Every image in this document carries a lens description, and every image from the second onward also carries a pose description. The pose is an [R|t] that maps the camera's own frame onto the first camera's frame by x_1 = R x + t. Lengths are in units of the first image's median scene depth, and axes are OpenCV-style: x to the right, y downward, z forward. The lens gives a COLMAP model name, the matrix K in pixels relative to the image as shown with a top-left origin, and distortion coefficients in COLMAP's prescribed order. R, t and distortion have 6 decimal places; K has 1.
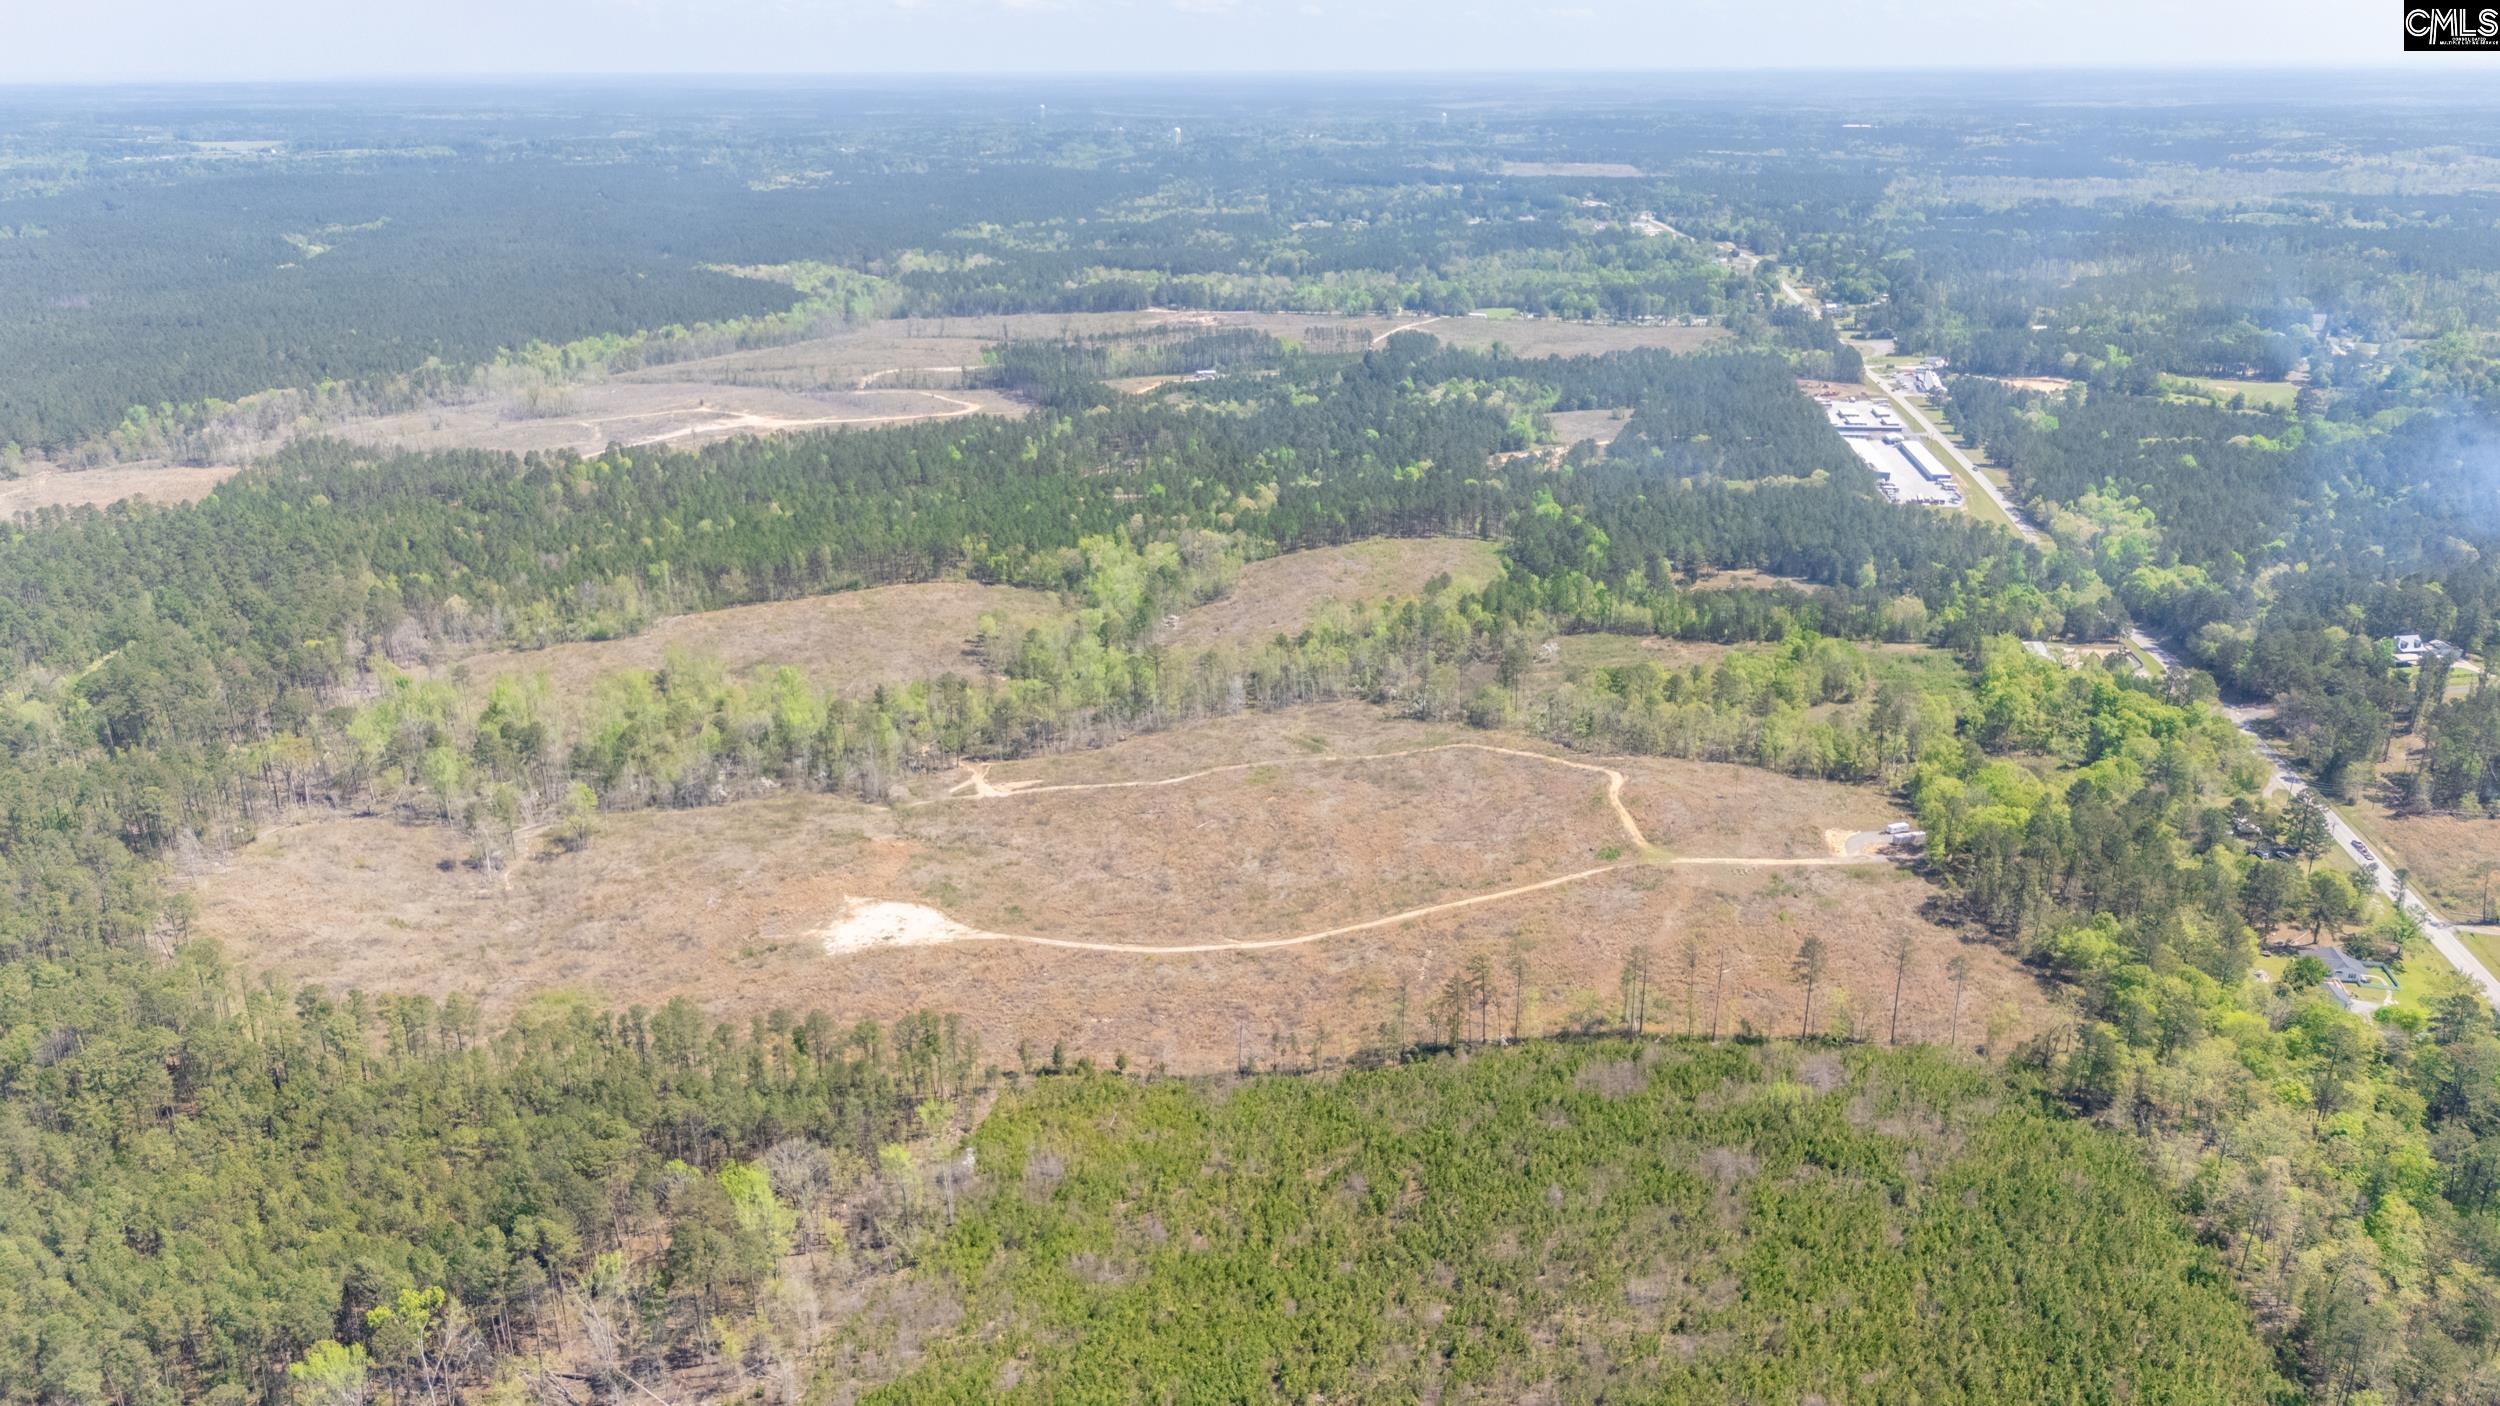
lens RADIAL K [[1841.4, 0, 1246.9], [0, 1841.4, 700.1], [0, 0, 1]] dist [0.039038, -0.037249]
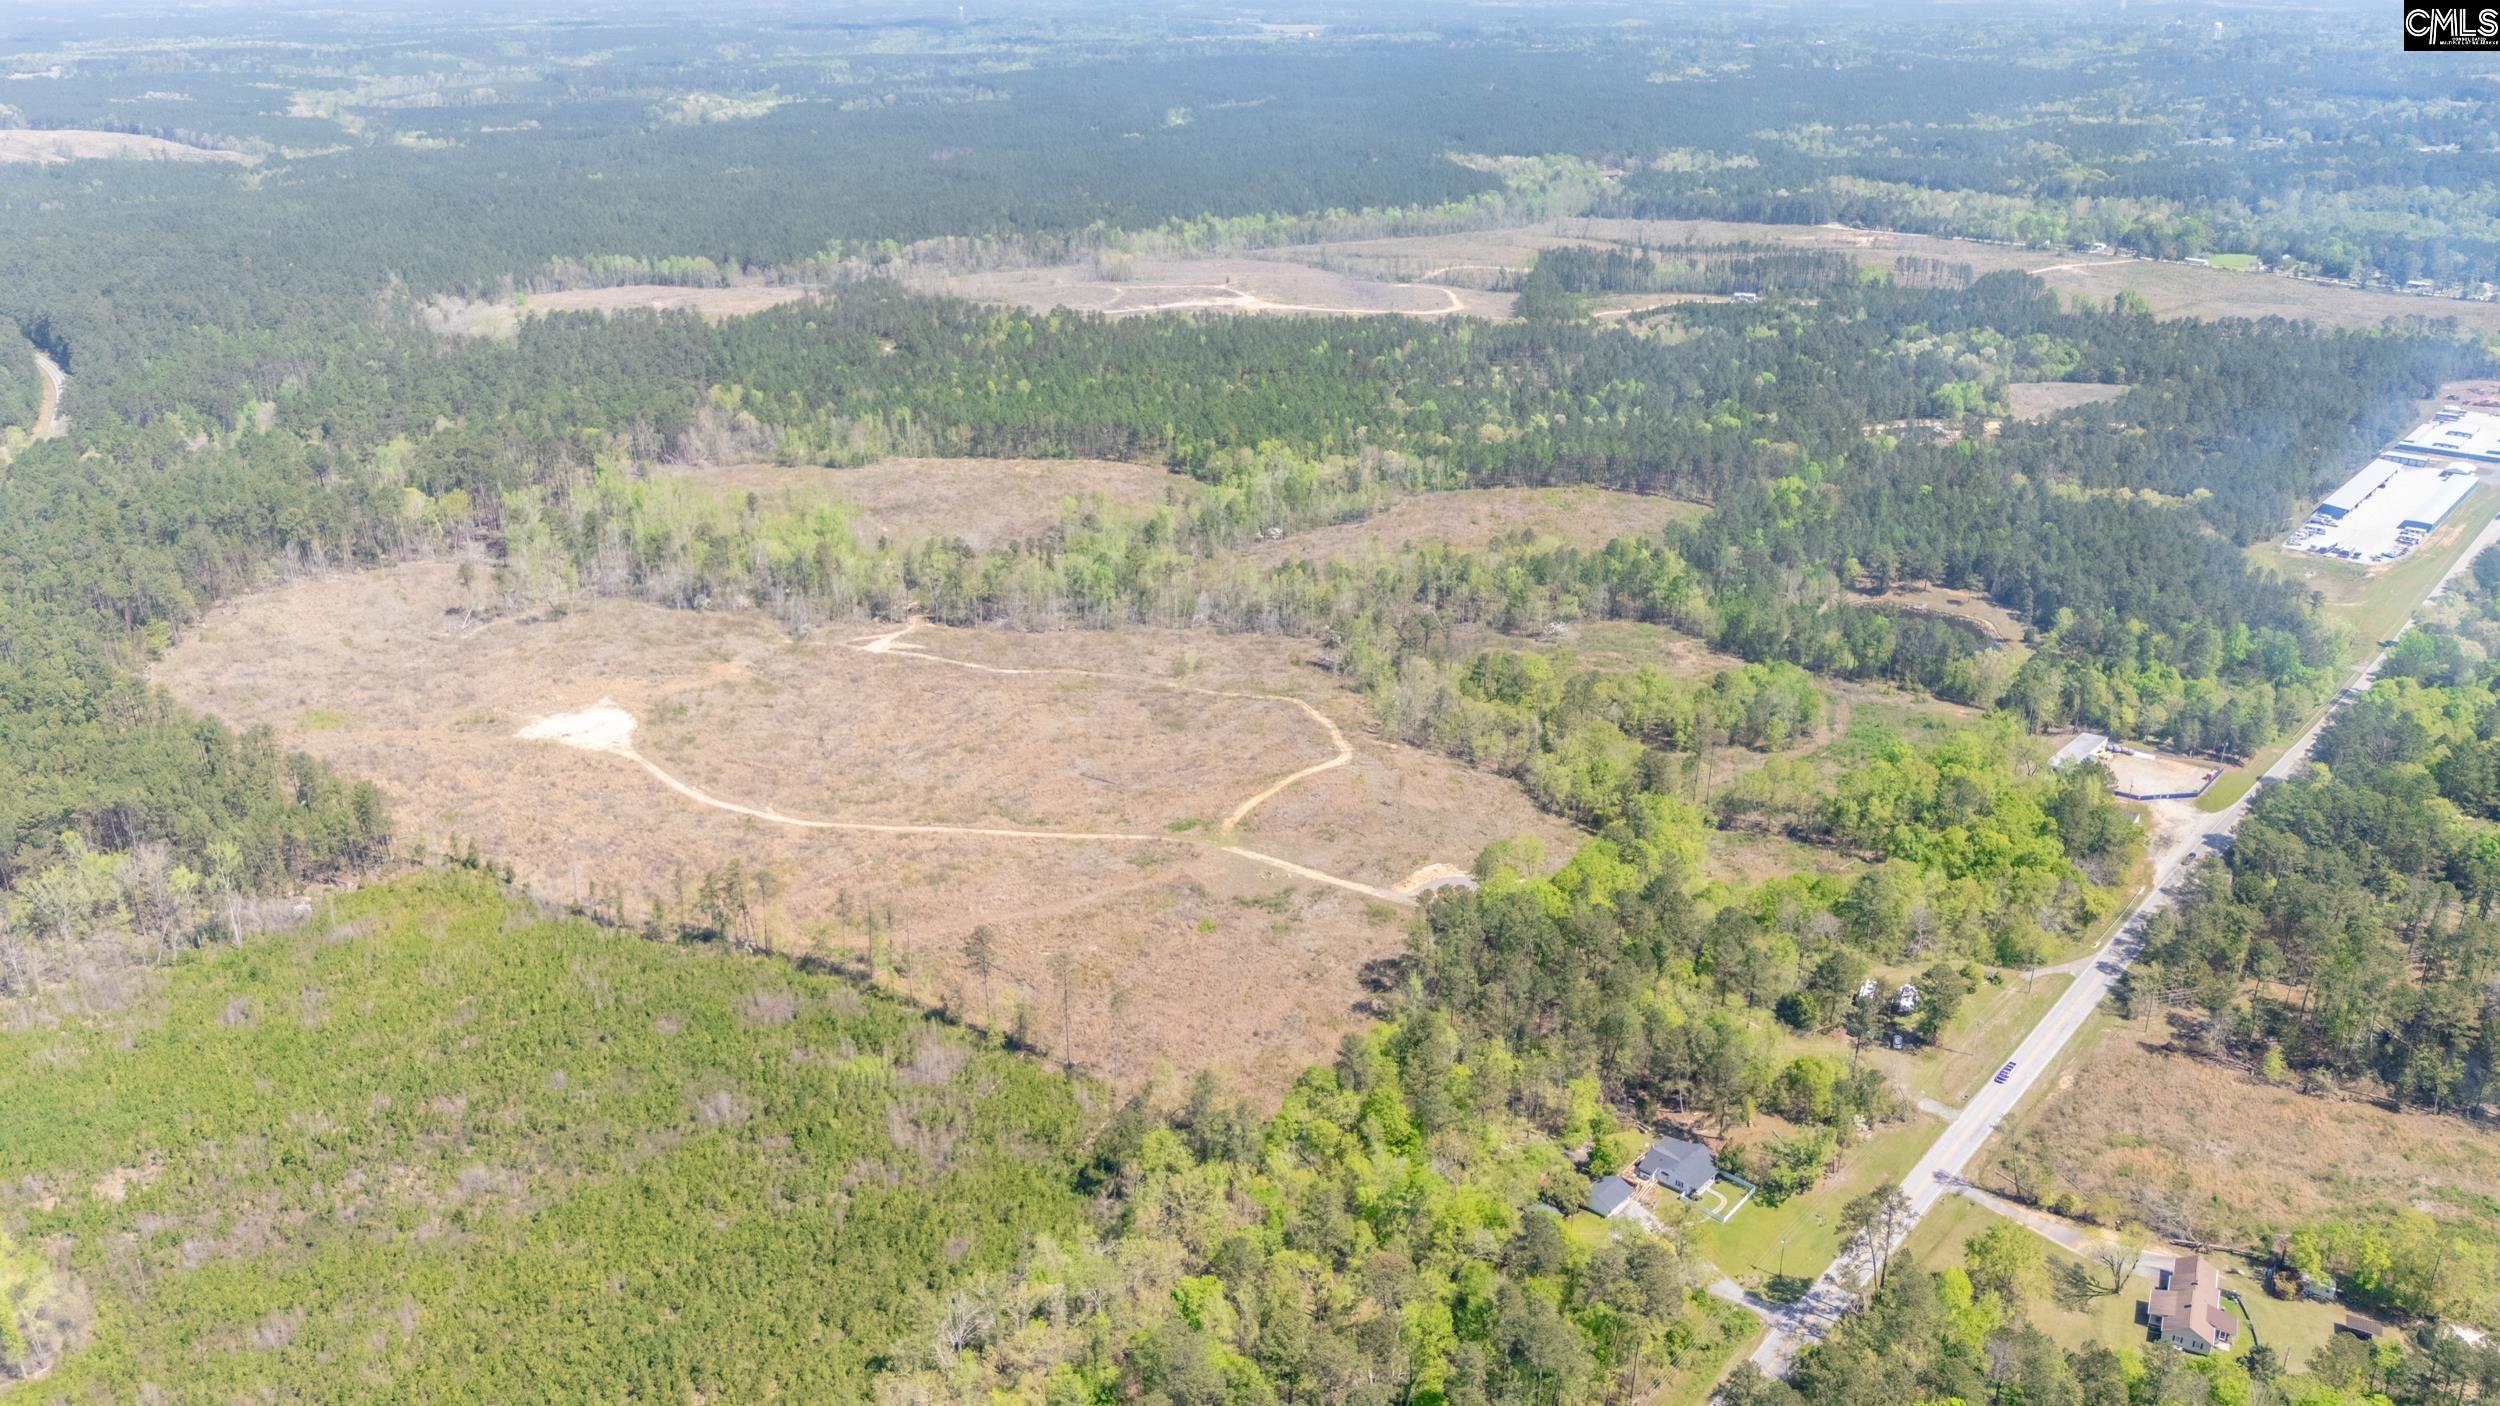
lens RADIAL K [[1841.4, 0, 1251.1], [0, 1841.4, 708.6], [0, 0, 1]] dist [0.039038, -0.037249]
pose [[0.831245, 0.209795, -0.514799, 0.321533], [-0.180073, 0.977740, 0.107693, -0.037507], [0.525933, 0.003182, 0.850520, 0.109426]]
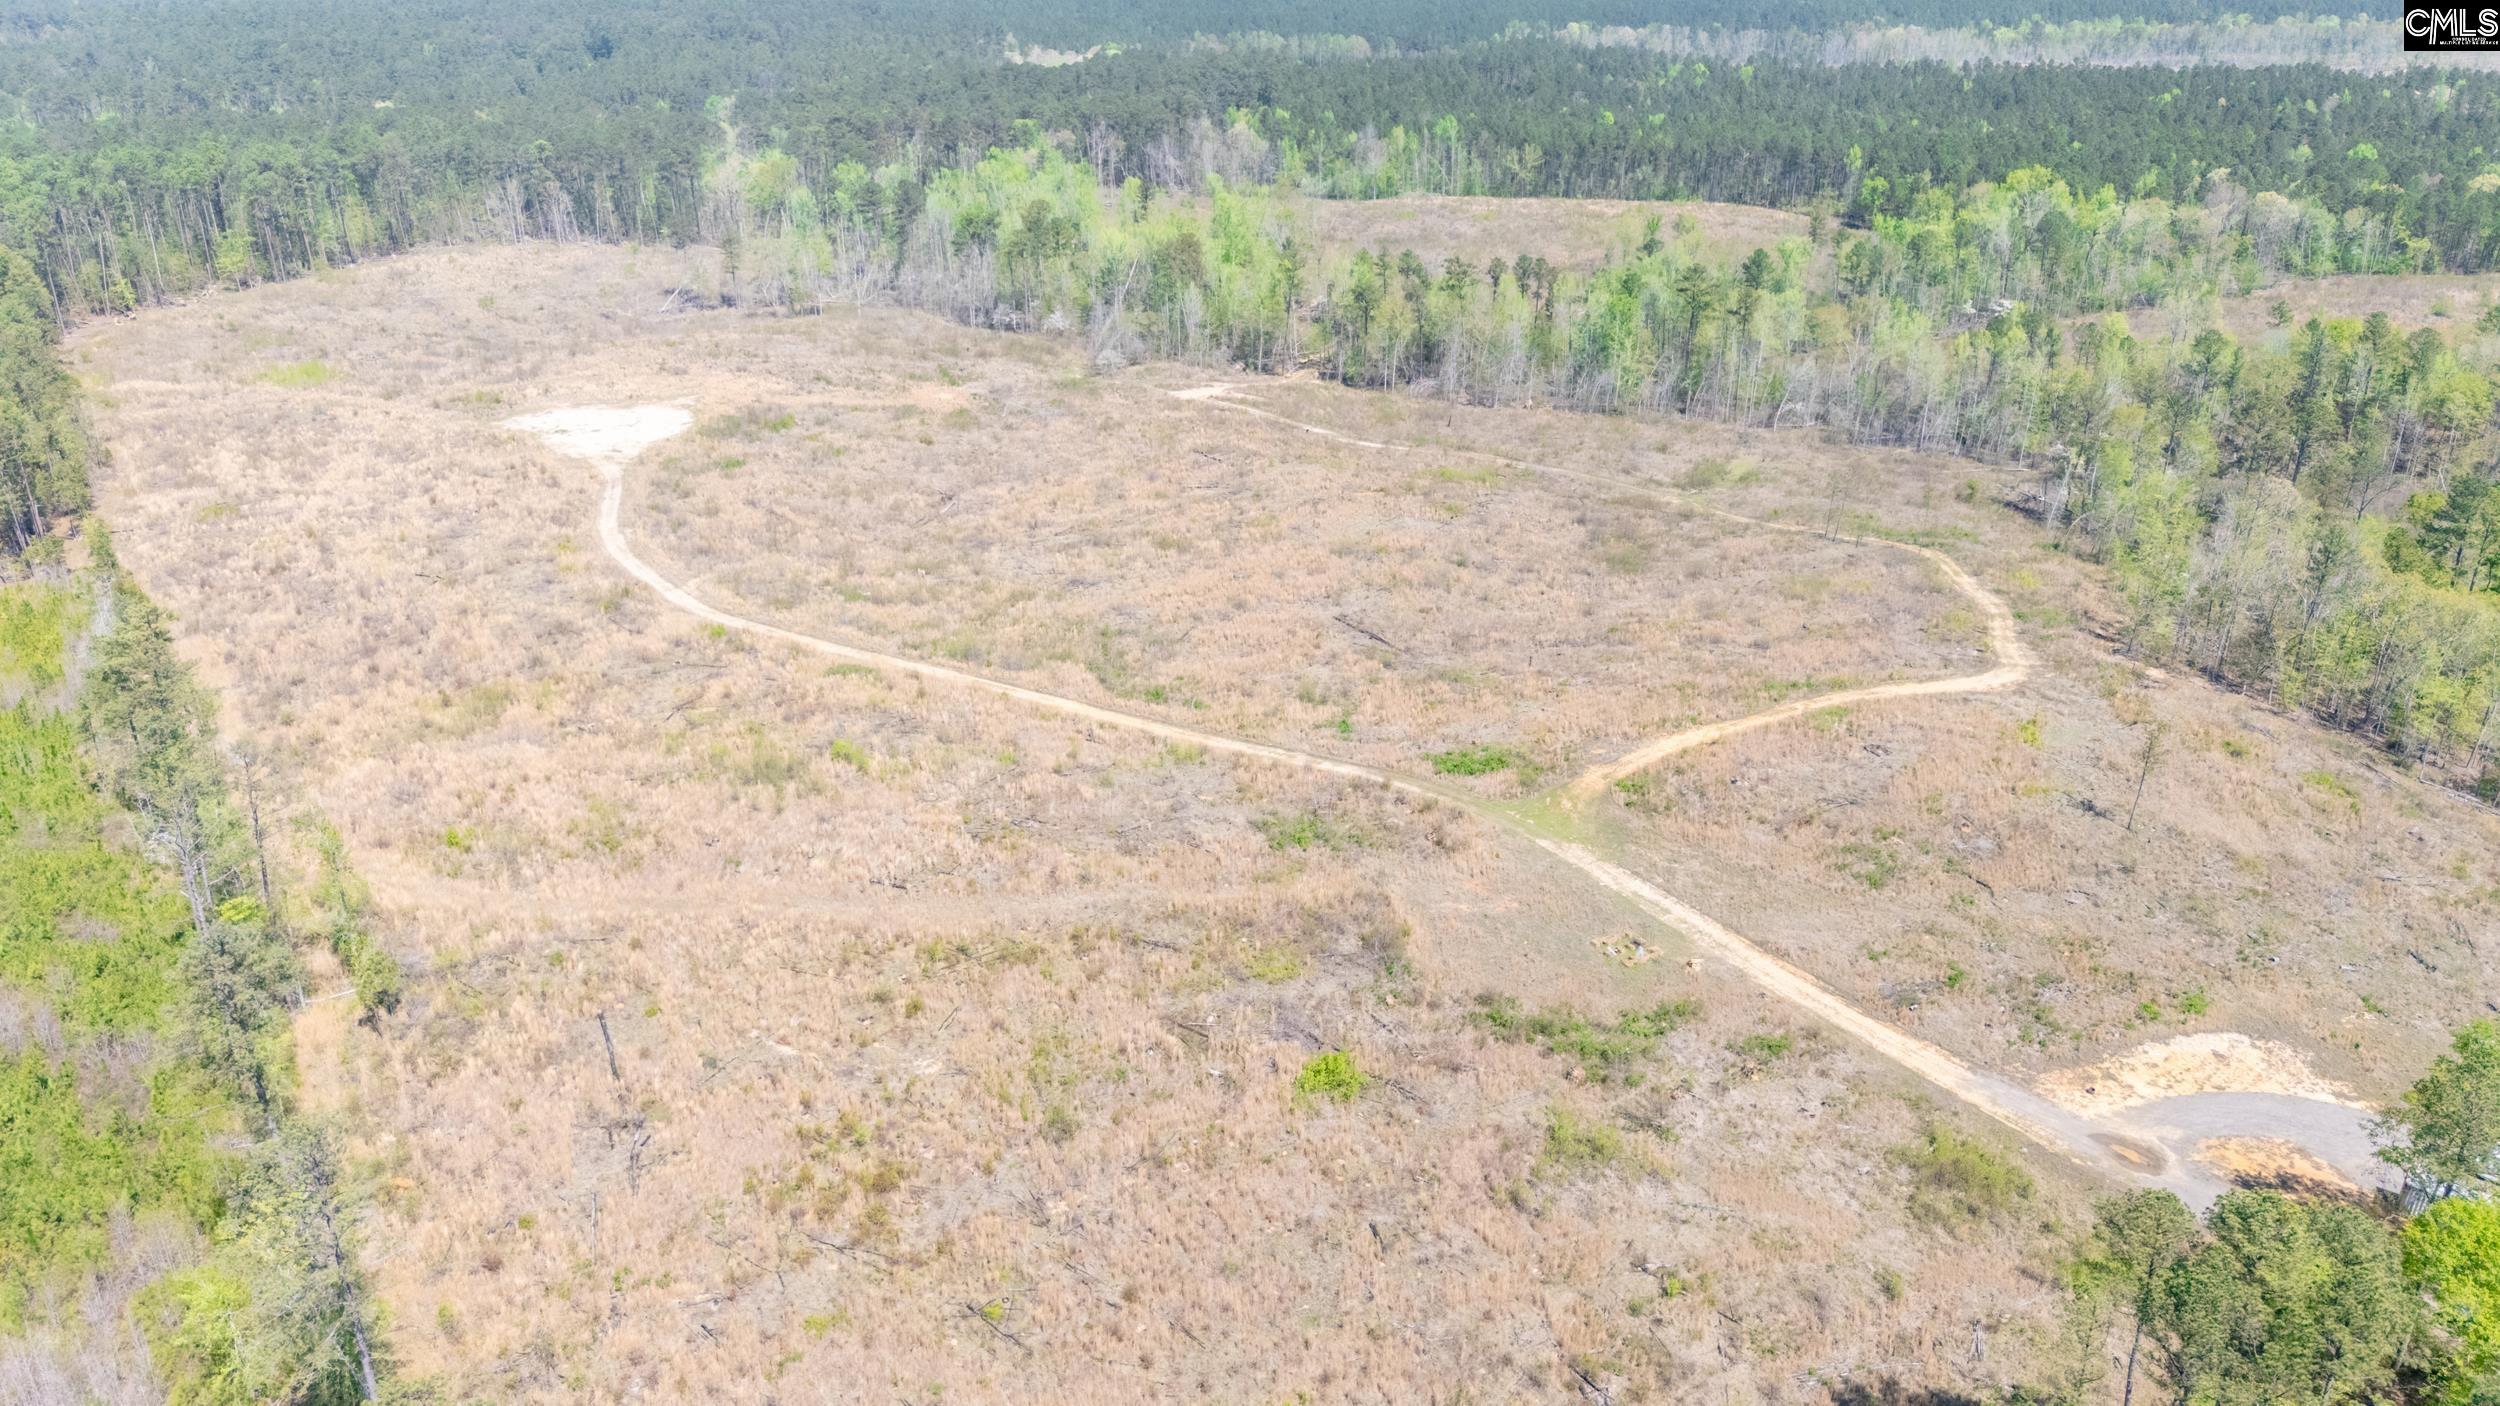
lens RADIAL K [[1841.4, 0, 1236.6], [0, 1841.4, 714.2], [0, 0, 1]] dist [0.039038, -0.037249]
pose [[0.519925, 0.340171, -0.783557, 0.205290], [-0.274820, 0.935130, 0.223620, 0.004485], [0.808796, 0.099072, 0.579684, 0.357161]]
